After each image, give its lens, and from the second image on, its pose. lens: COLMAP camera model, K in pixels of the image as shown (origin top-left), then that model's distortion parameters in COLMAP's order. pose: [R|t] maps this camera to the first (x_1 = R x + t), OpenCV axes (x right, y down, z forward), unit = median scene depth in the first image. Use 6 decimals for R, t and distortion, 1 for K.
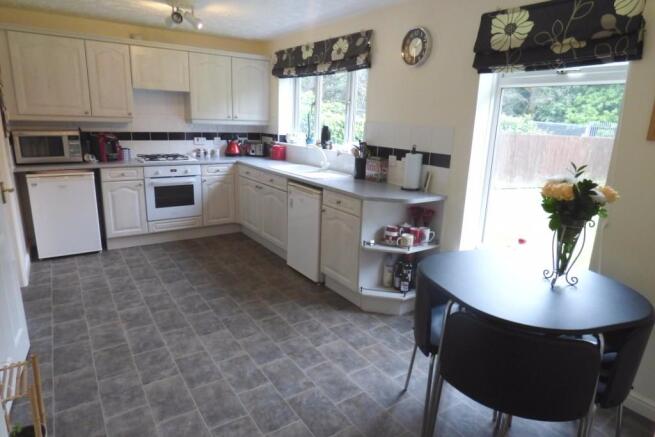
lens RADIAL K [[398.3, 0, 327.2], [0, 398.3, 214.5], [0, 0, 1]] dist [-0.014739, -0.001723]
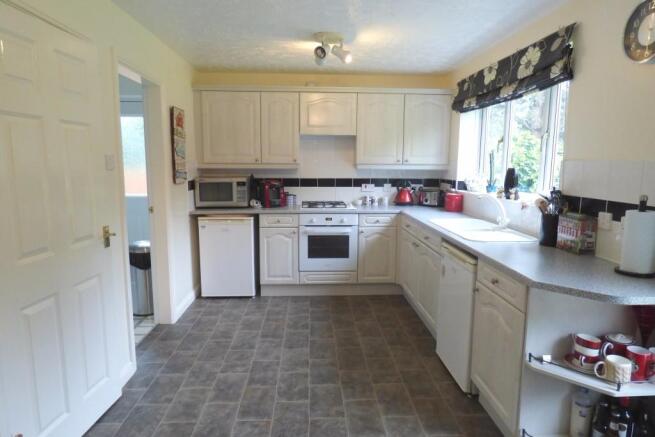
lens RADIAL K [[398.3, 0, 327.2], [0, 398.3, 214.5], [0, 0, 1]] dist [-0.014739, -0.001723]
pose [[0.853216, 0.038260, -0.520153, 0.100726], [-0.099224, 0.990999, -0.089866, -0.042504], [0.512033, 0.128287, 0.849332, 0.237842]]
